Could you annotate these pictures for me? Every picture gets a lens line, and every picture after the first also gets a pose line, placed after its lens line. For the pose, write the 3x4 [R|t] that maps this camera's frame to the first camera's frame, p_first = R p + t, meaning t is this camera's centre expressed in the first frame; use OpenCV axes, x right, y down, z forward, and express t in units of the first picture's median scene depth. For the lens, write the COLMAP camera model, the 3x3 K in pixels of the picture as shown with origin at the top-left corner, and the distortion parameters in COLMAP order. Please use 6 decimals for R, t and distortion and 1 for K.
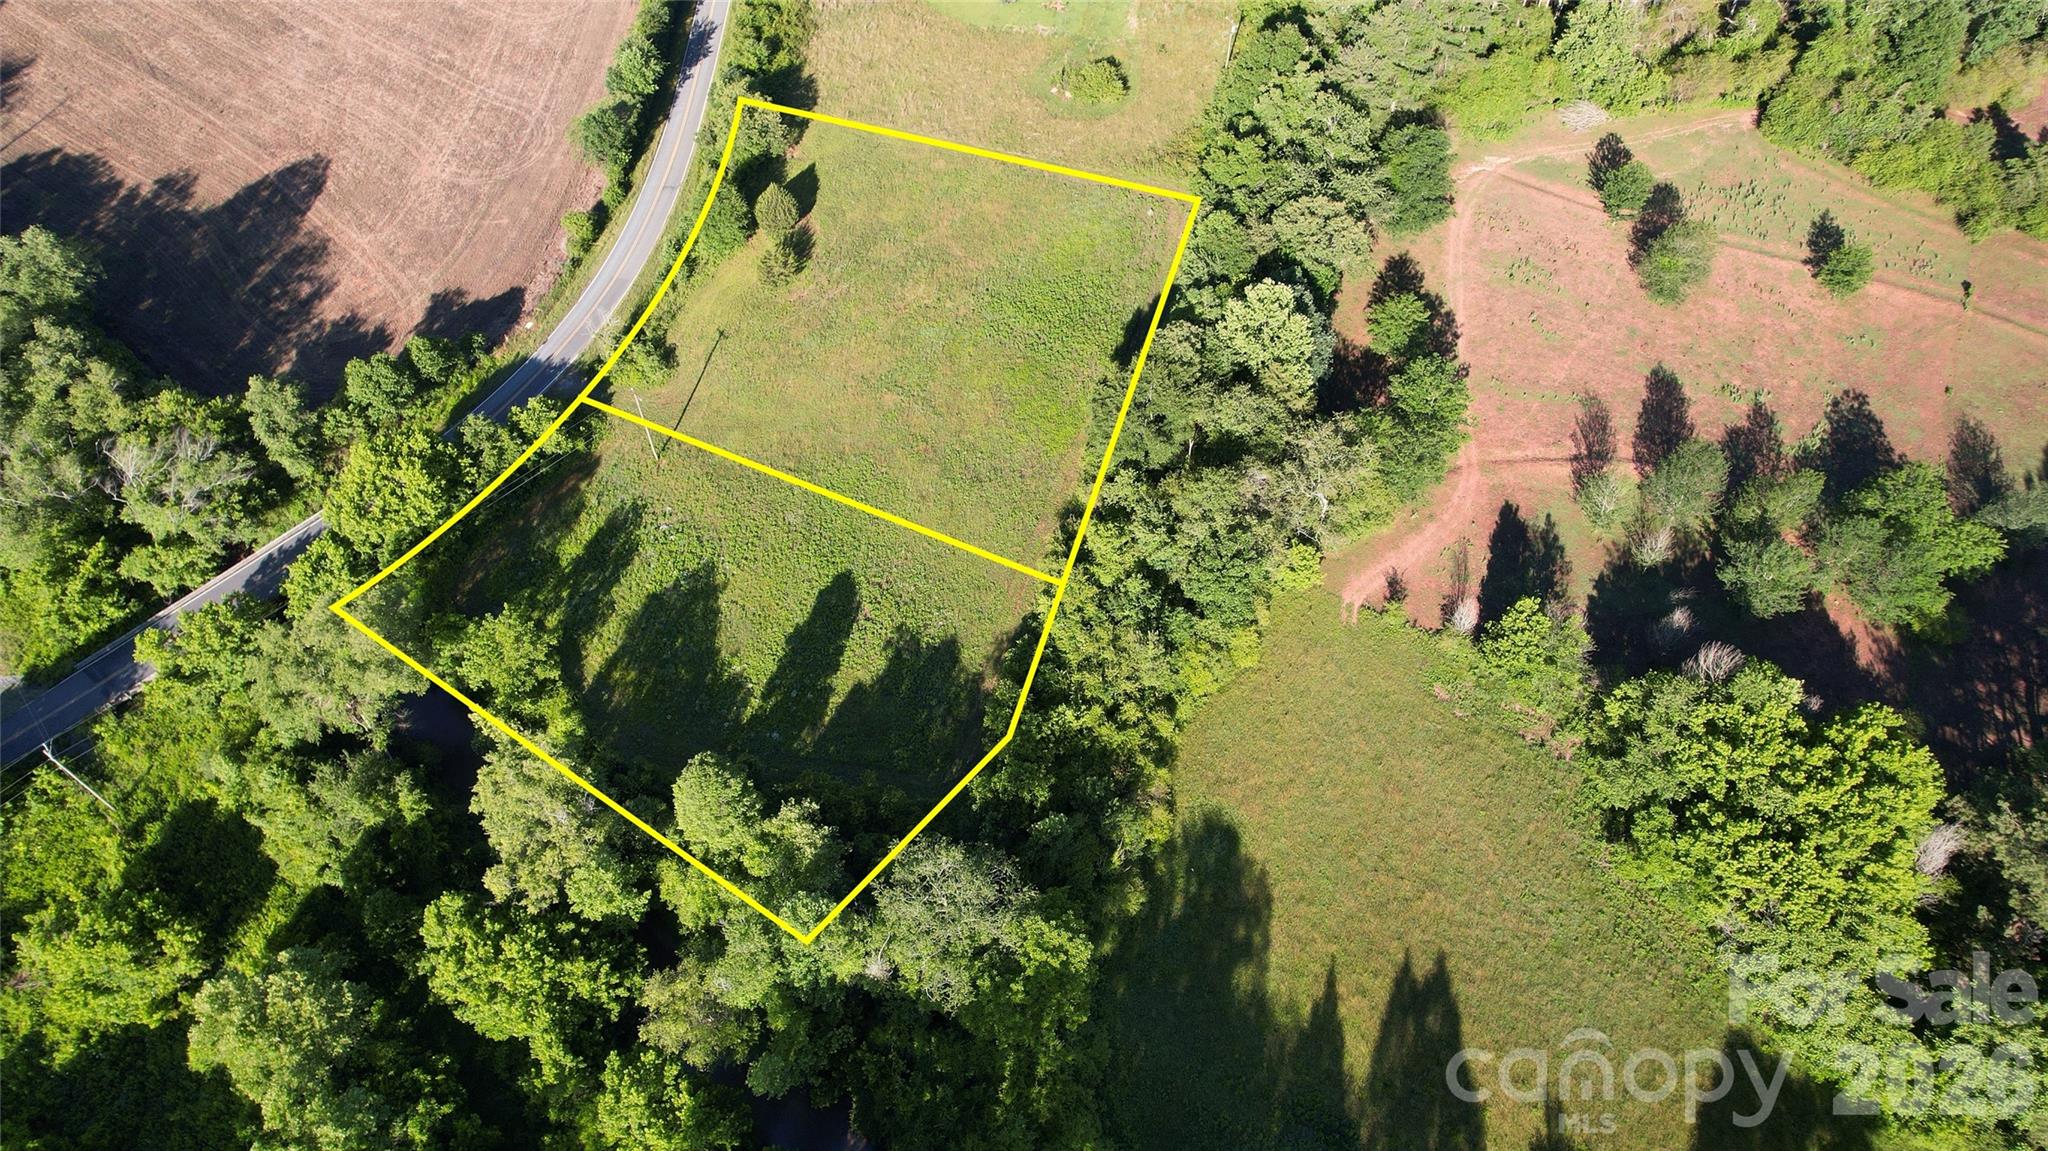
lens RADIAL K [[1314.6, 0, 1025.1], [0, 1314.6, 592.6], [0, 0, 1]] dist [-0.078256, 0.075909]
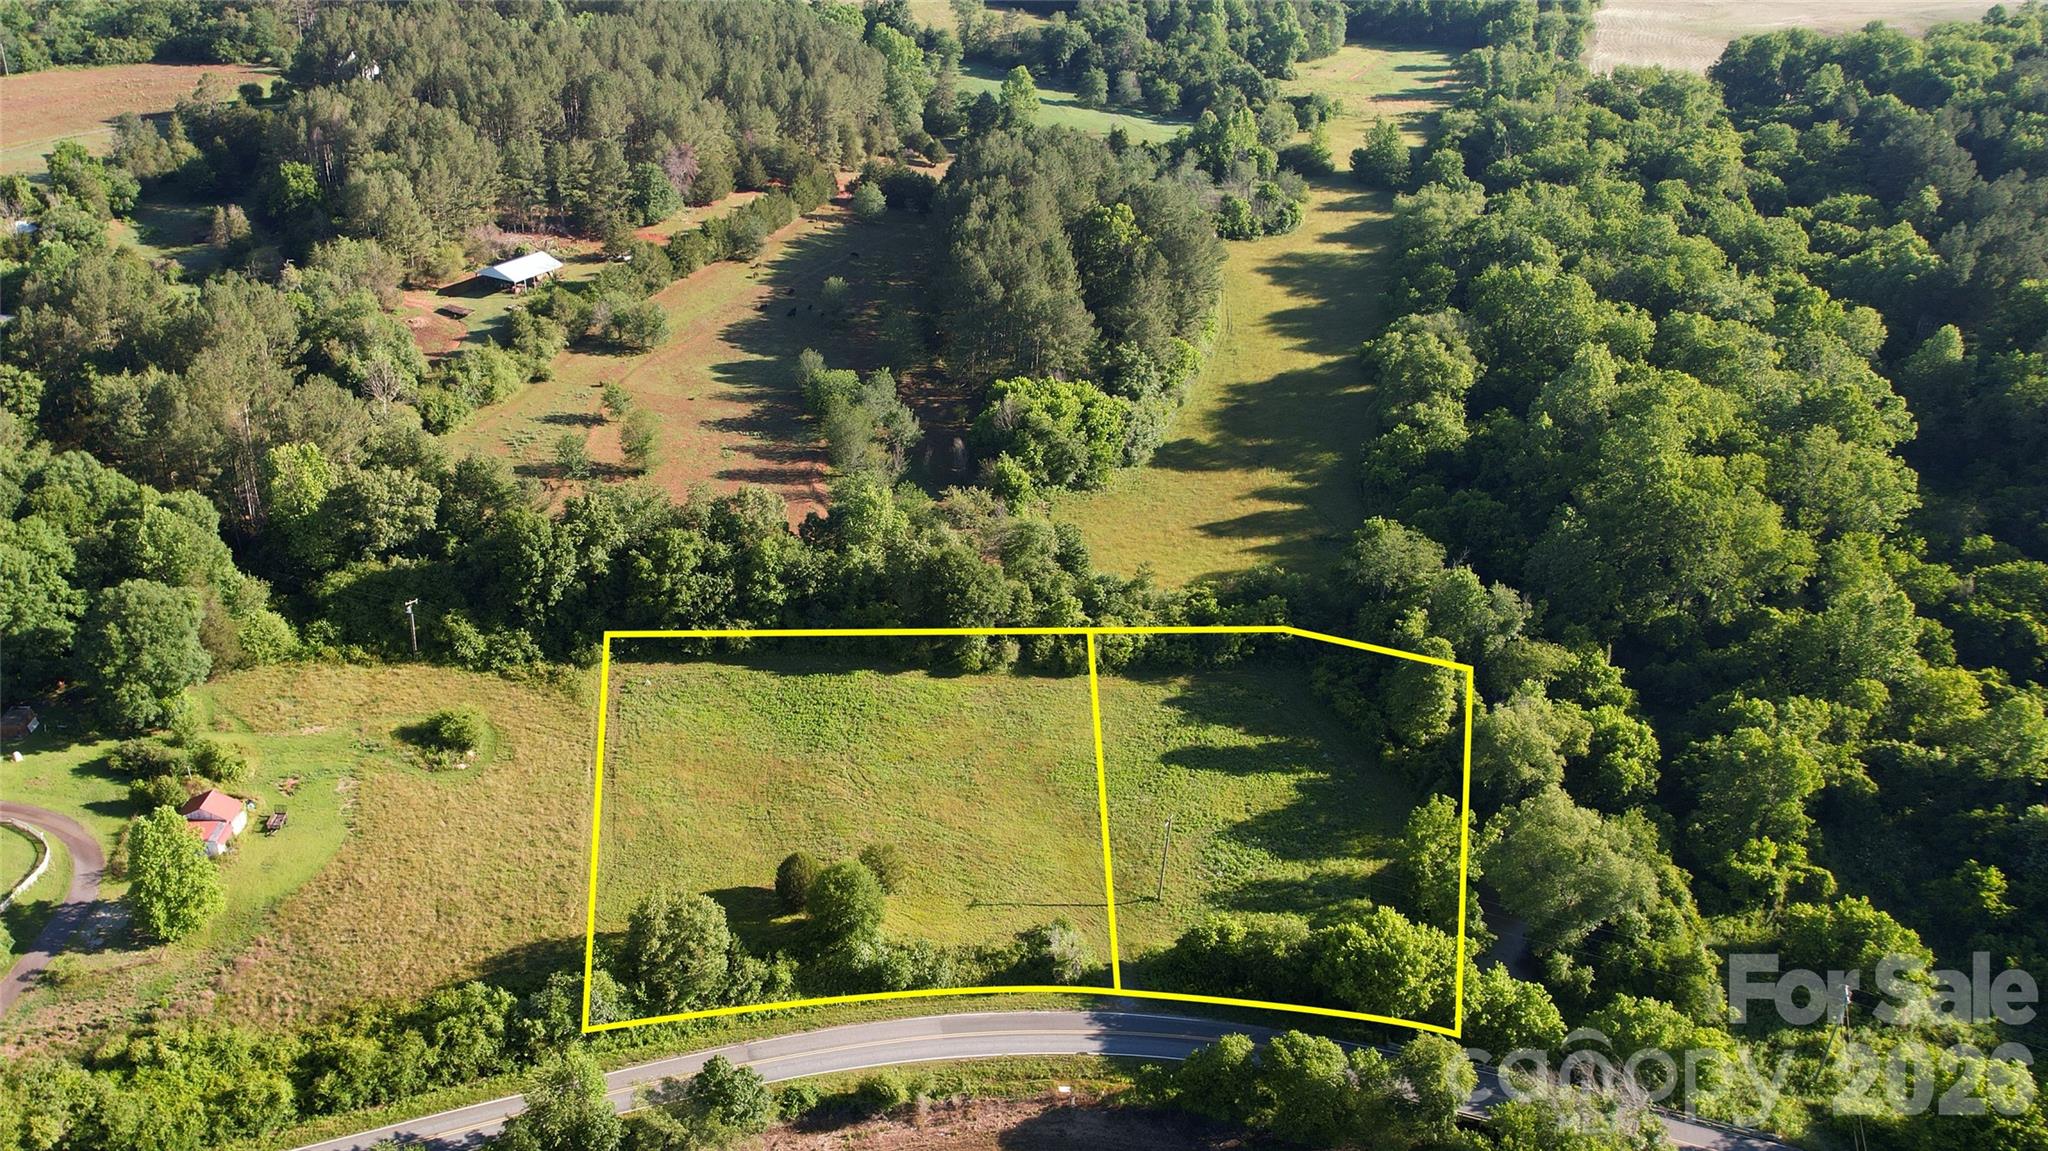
lens RADIAL K [[1562.9, 0, 819.2], [0, 1562.9, 580.7], [0, 0, 1]] dist [-0.048892, -0.000873]
pose [[-0.367248, -0.431323, 0.824069, -1.098375], [0.747858, 0.389848, 0.537333, -1.056899], [-0.553025, 0.813621, 0.179397, 0.803974]]
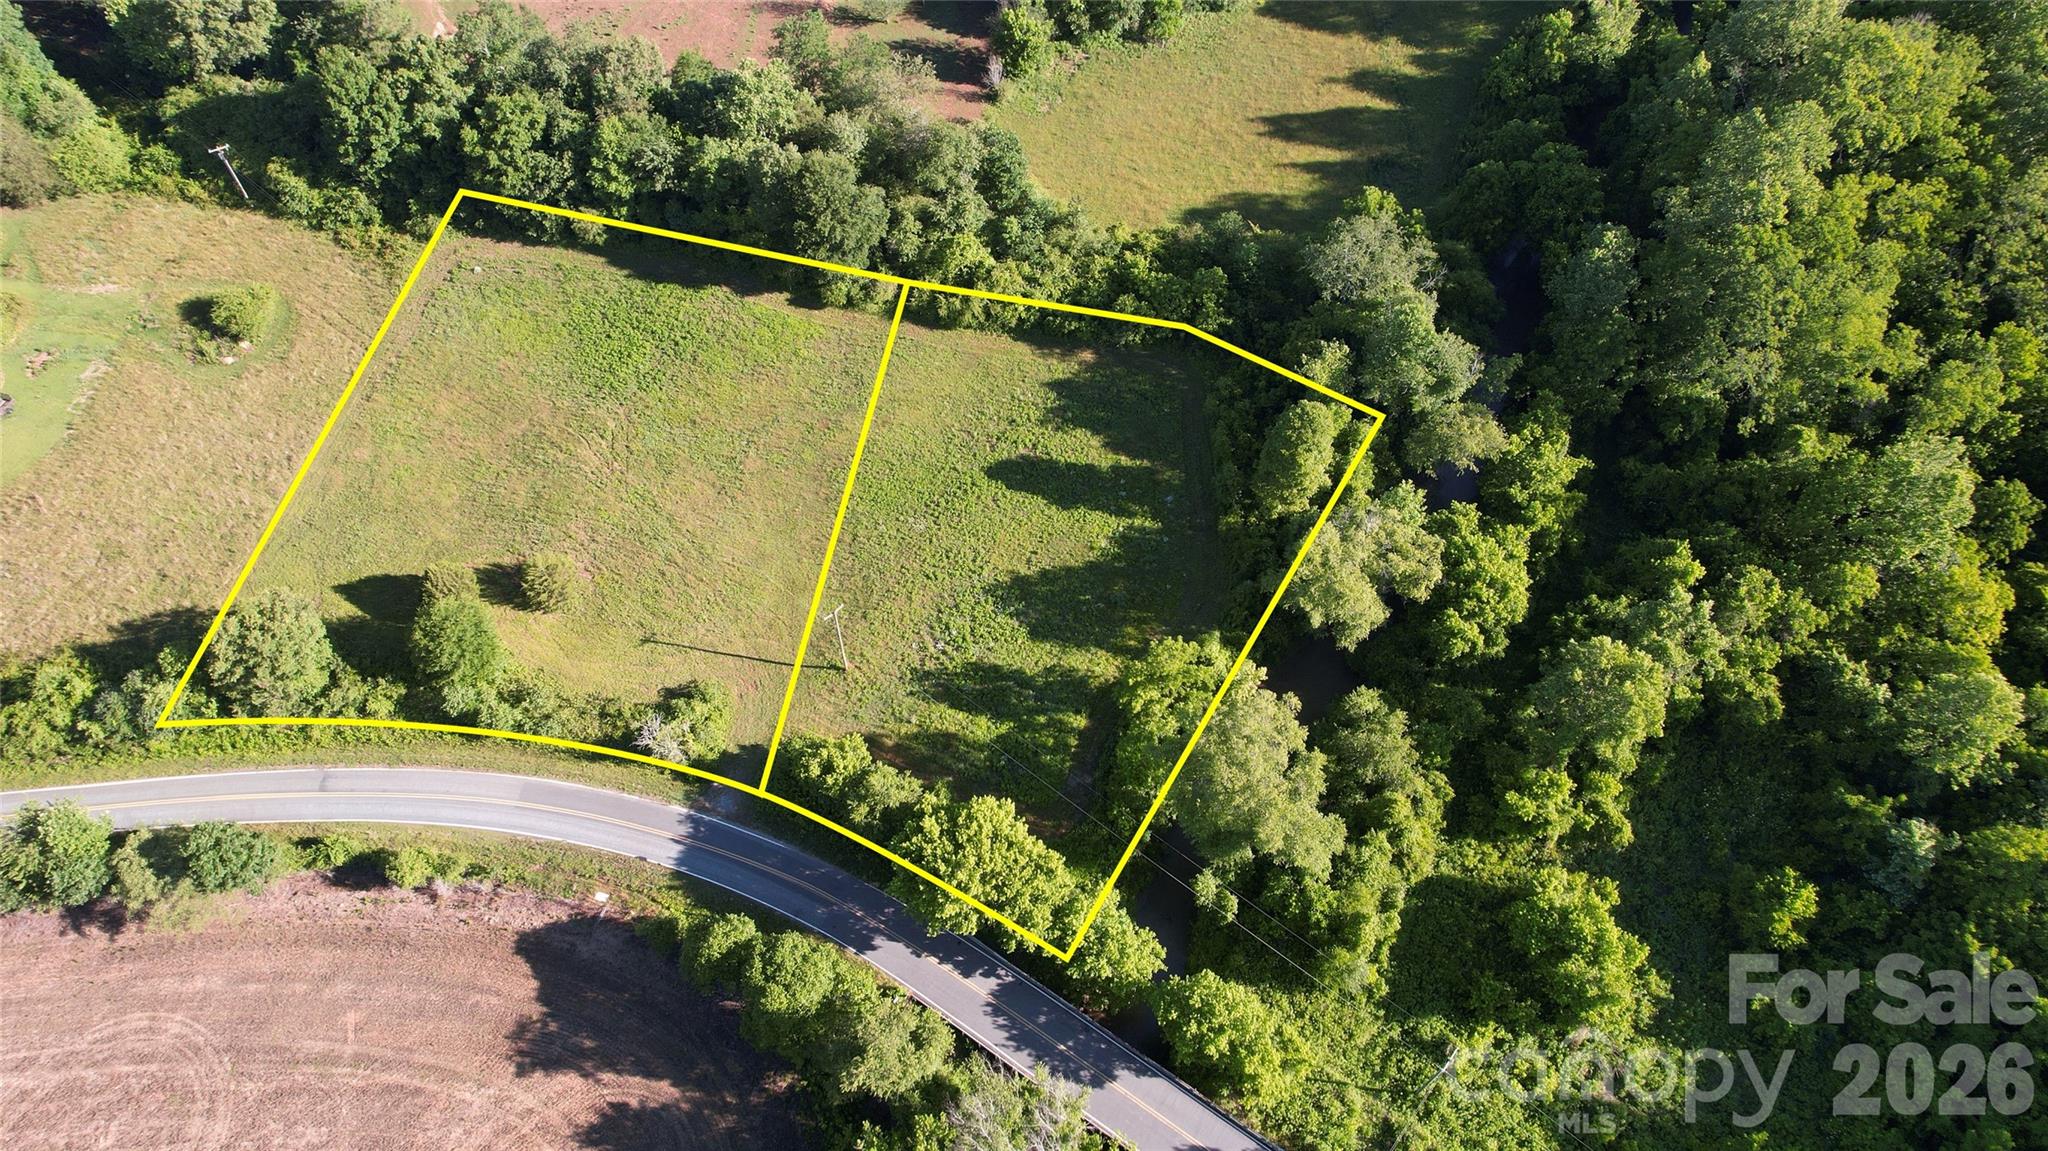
lens RADIAL K [[1314.6, 0, 1025.1], [0, 1314.6, 592.6], [0, 0, 1]] dist [-0.078256, 0.075909]
pose [[-0.131493, -0.828563, 0.544237, -0.775947], [0.797831, 0.237391, 0.554176, -0.533319], [-0.588367, 0.507079, 0.629838, 0.396698]]
